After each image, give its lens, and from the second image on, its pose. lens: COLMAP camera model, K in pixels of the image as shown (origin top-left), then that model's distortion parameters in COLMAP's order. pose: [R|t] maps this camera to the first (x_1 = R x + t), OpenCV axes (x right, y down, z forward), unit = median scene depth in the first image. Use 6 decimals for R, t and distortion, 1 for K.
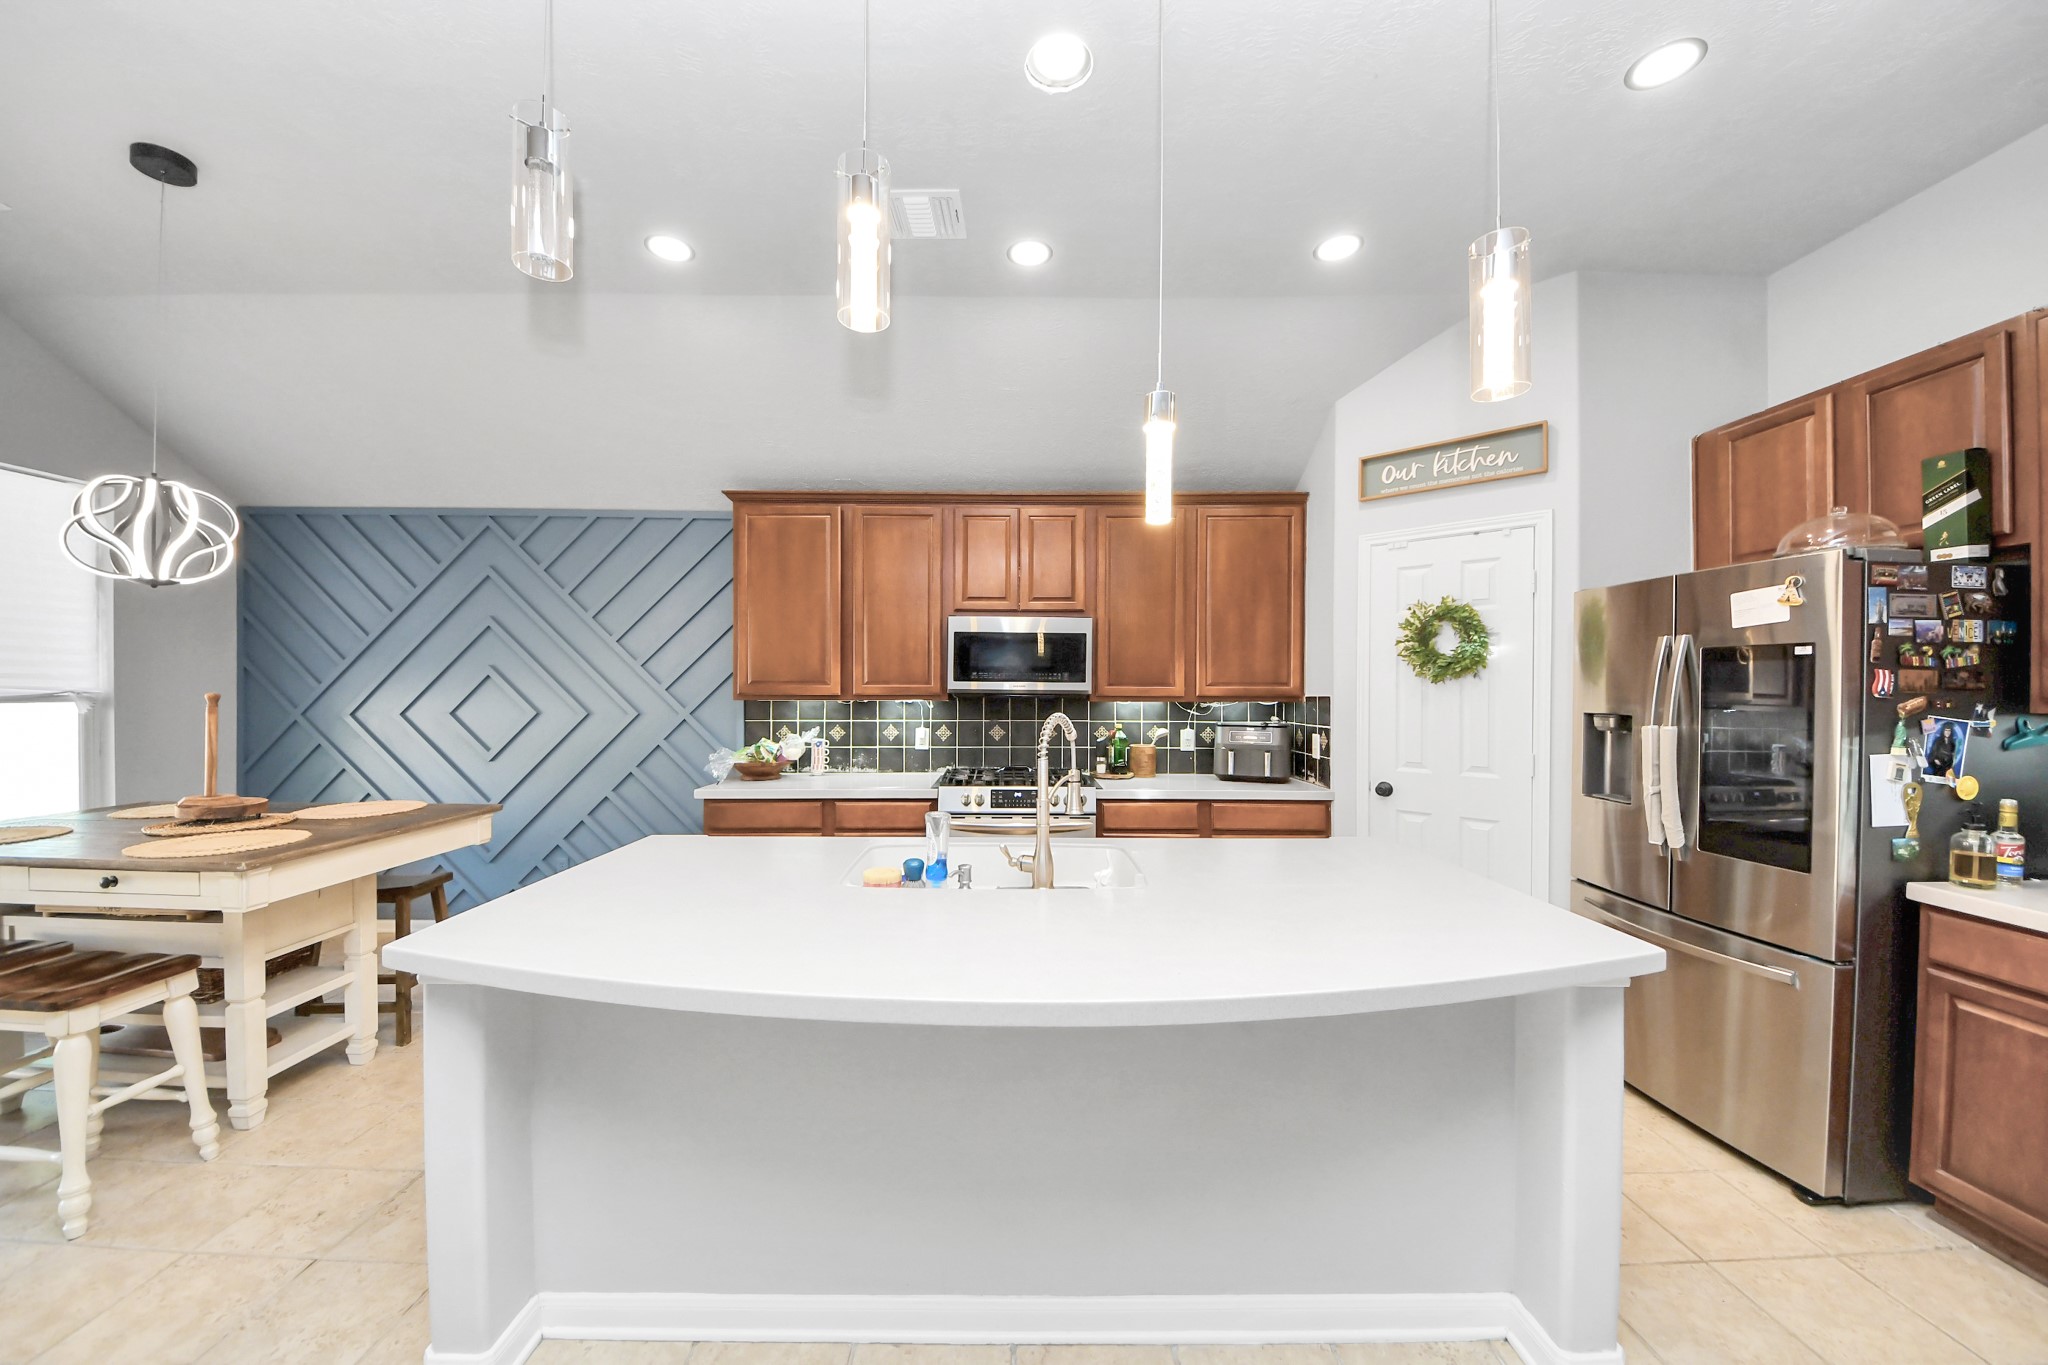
lens RADIAL K [[724.4, 0, 1009.0], [0, 724.4, 684.9], [0, 0, 1]] dist [0.043170, -0.024809]
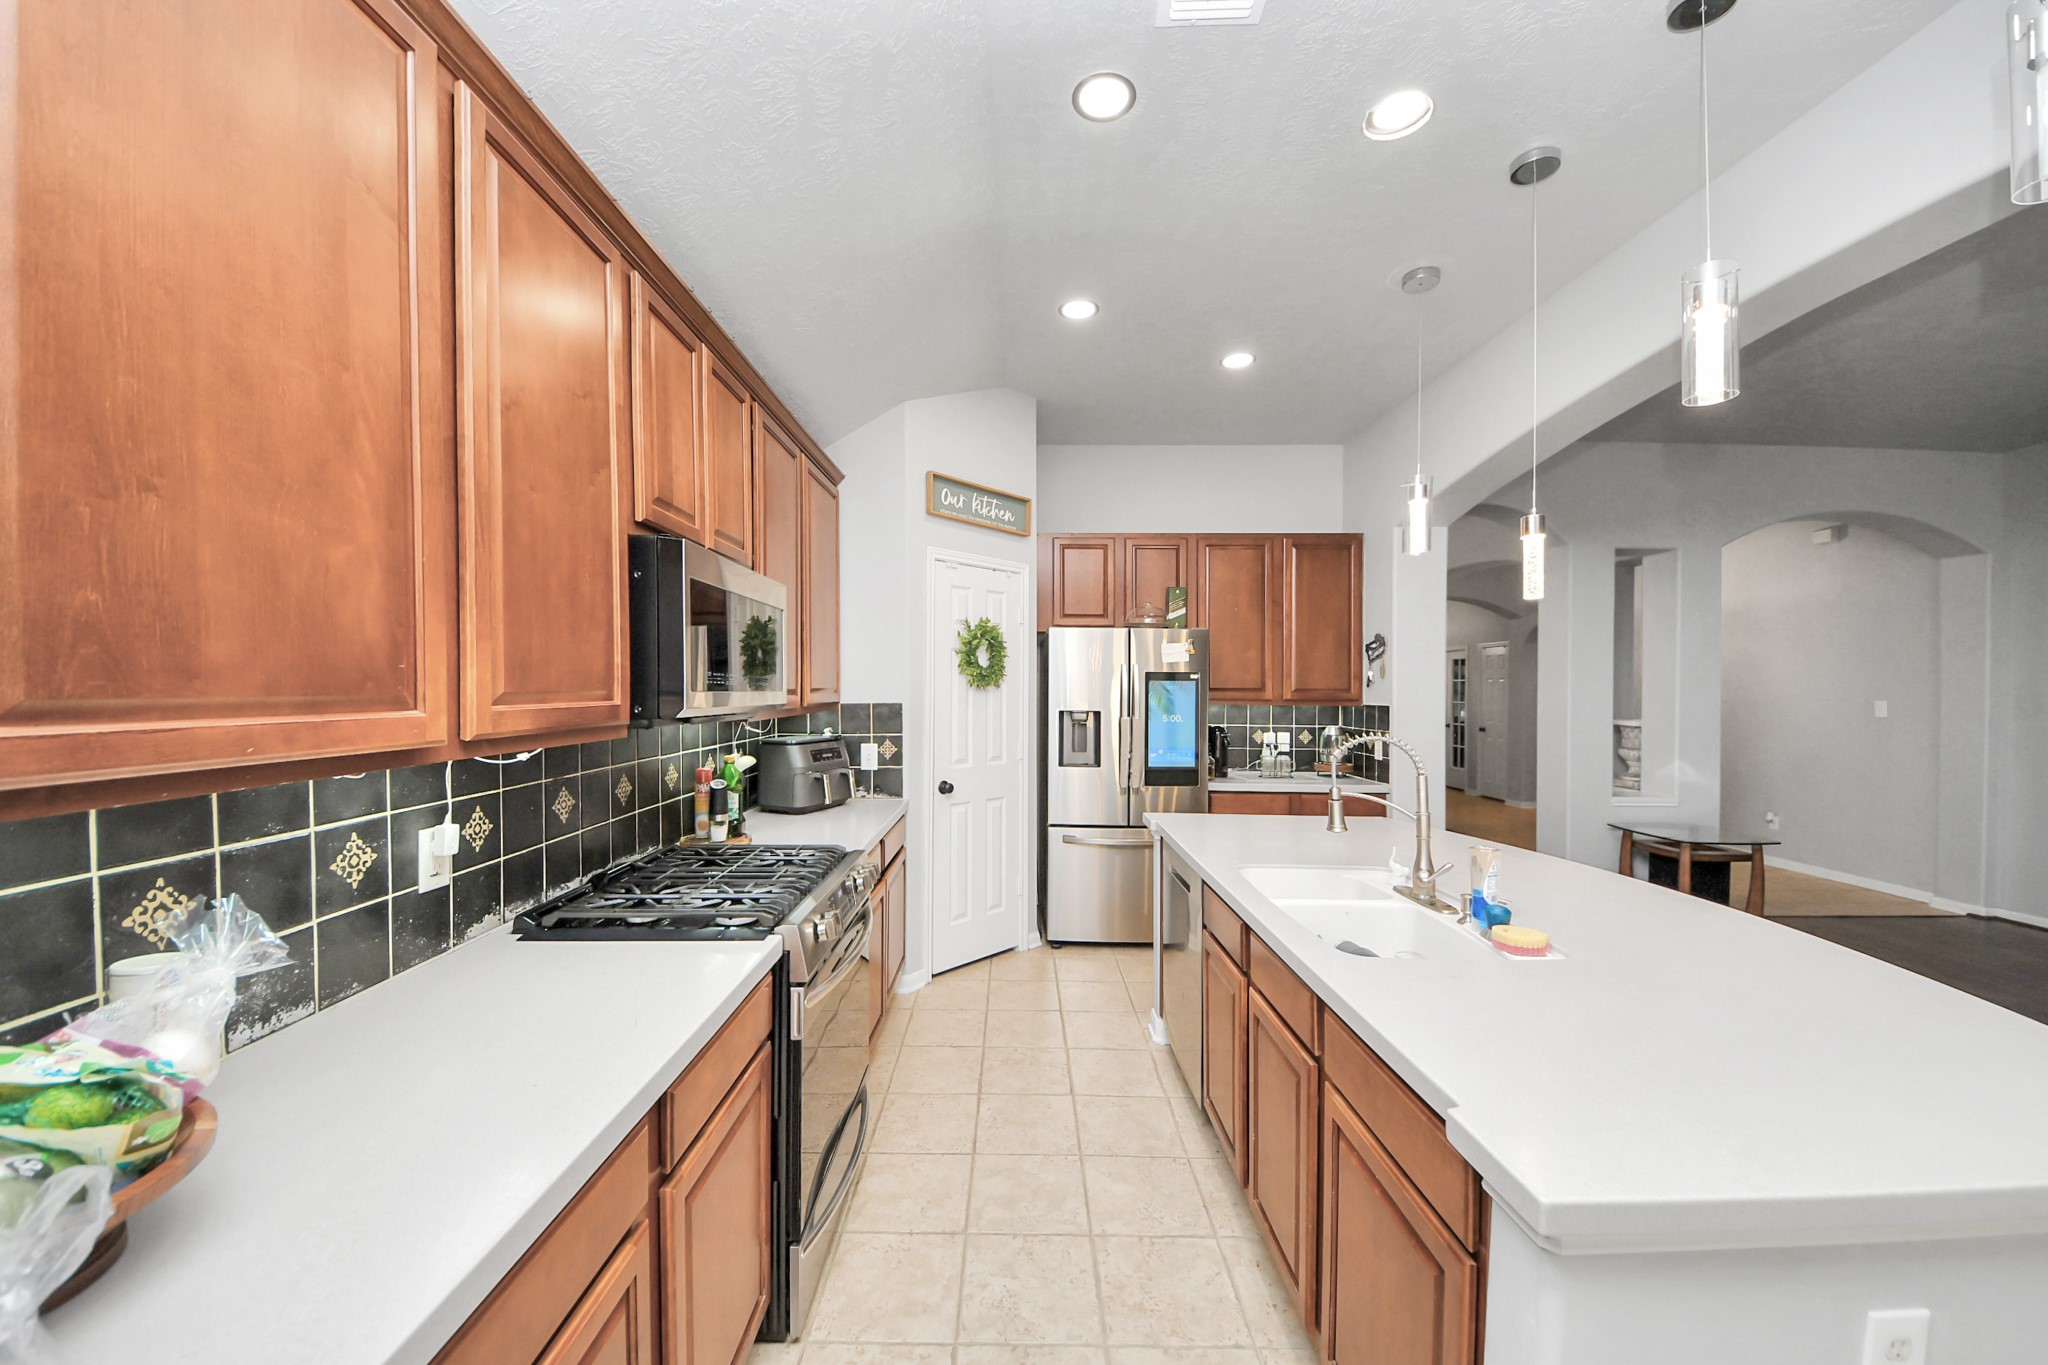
lens RADIAL K [[746.3, 0, 1011.1], [0, 746.3, 685.5], [0, 0, 1]] dist [0.028957, -0.023543]
pose [[0.006008, -0.003887, 0.999974, -0.525291], [-0.011609, 0.999925, 0.003956, -0.012737], [-0.999915, -0.011632, 0.005963, 0.804340]]
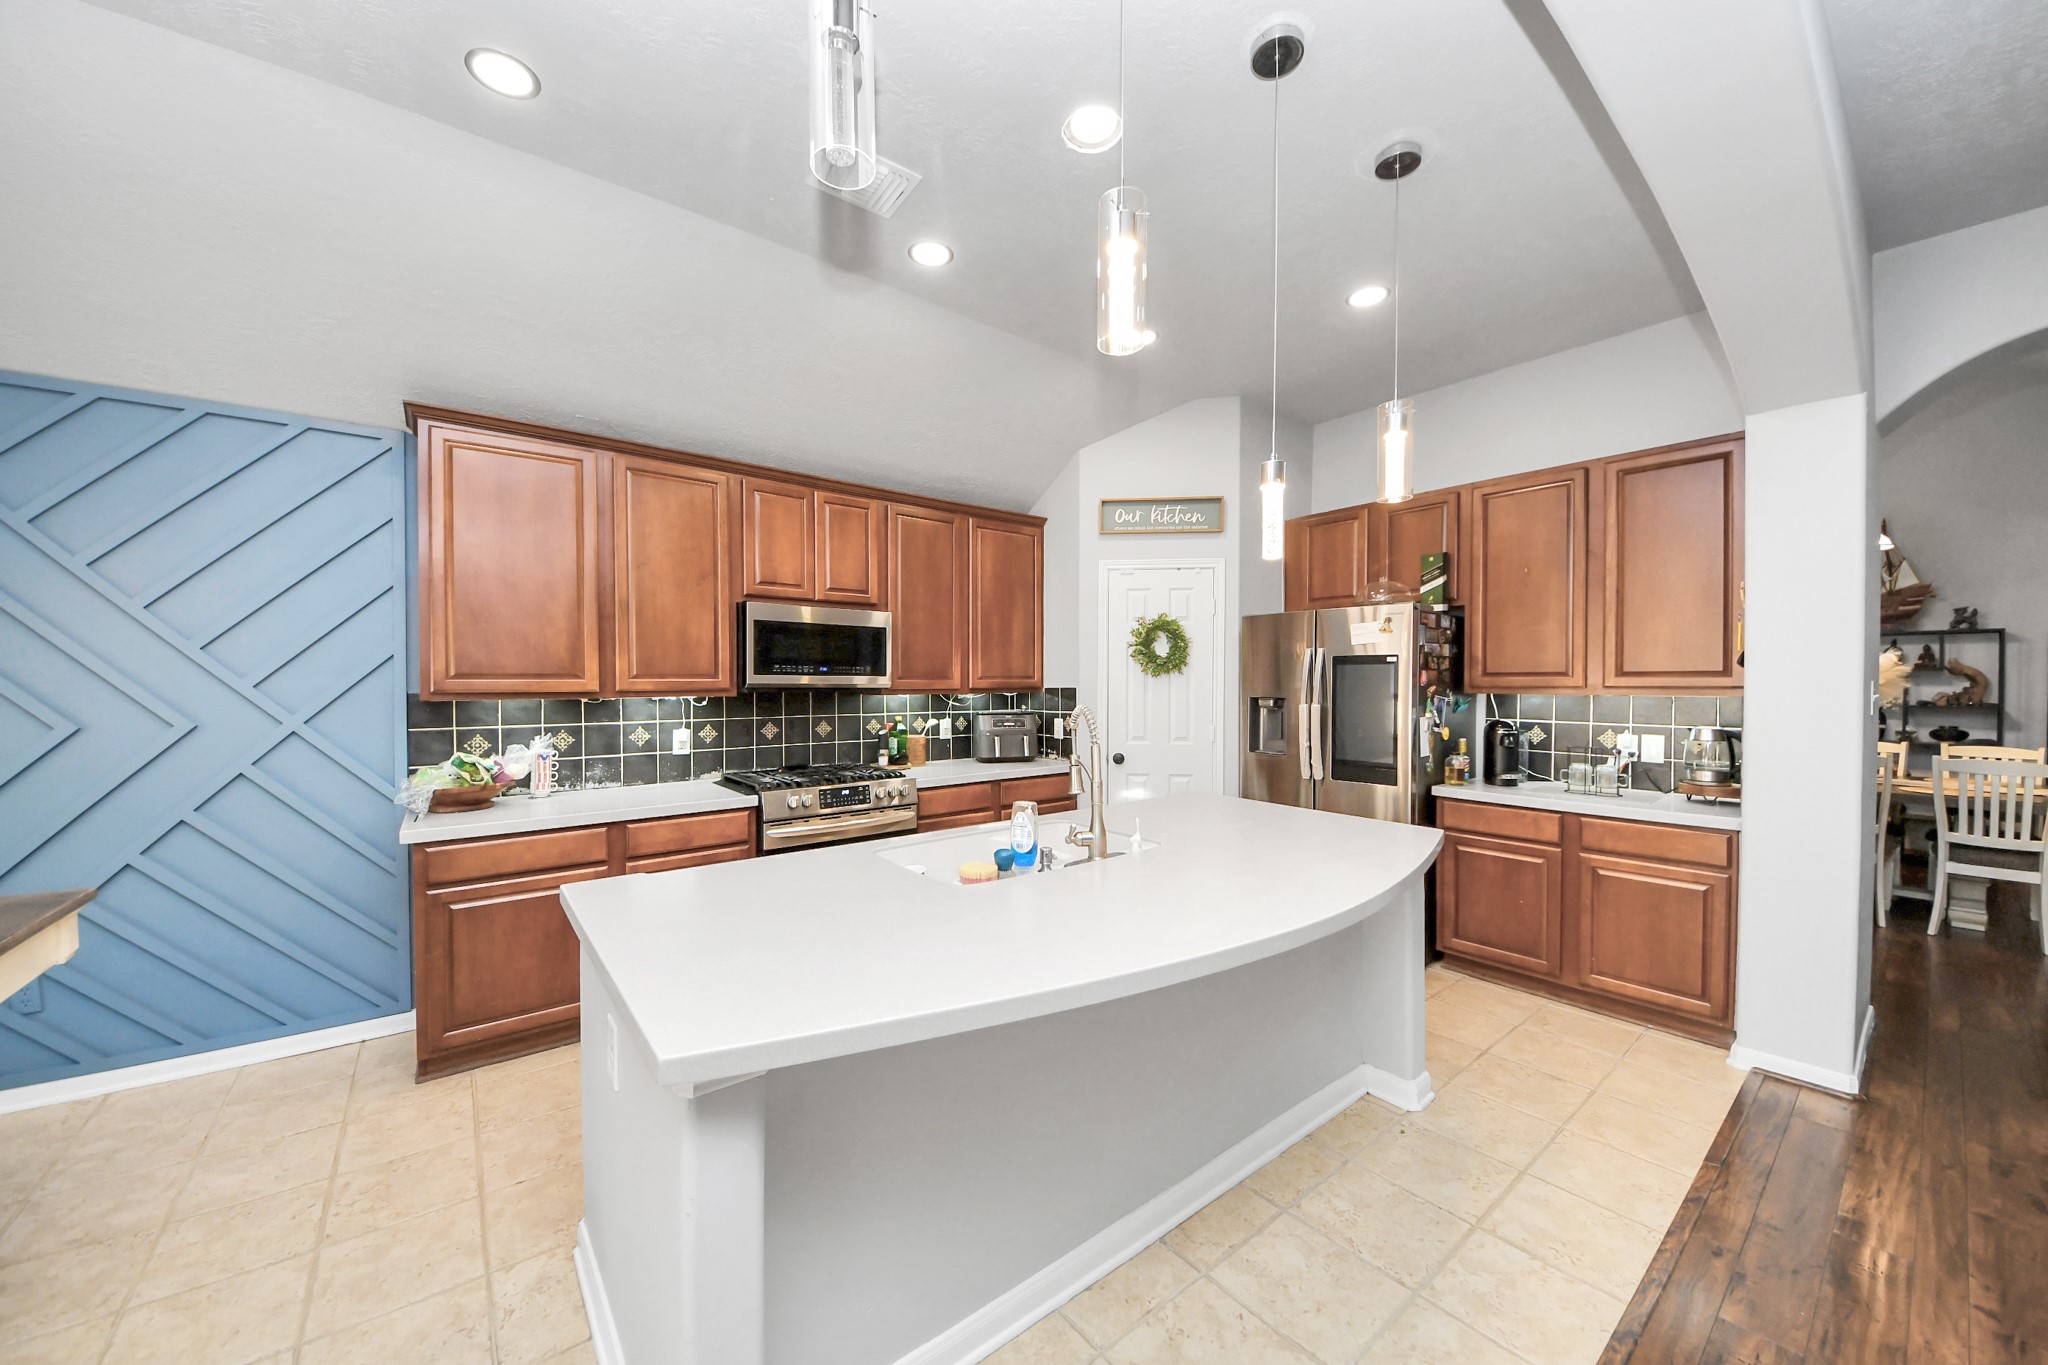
lens RADIAL K [[717.8, 0, 1014.6], [0, 717.8, 682.5], [0, 0, 1]] dist [0.018838, -0.000171]
pose [[0.792101, -0.004886, 0.610370, -0.362527], [0.000056, 0.999969, 0.007932, -0.002597], [-0.610389, -0.006249, 0.792077, 0.097258]]
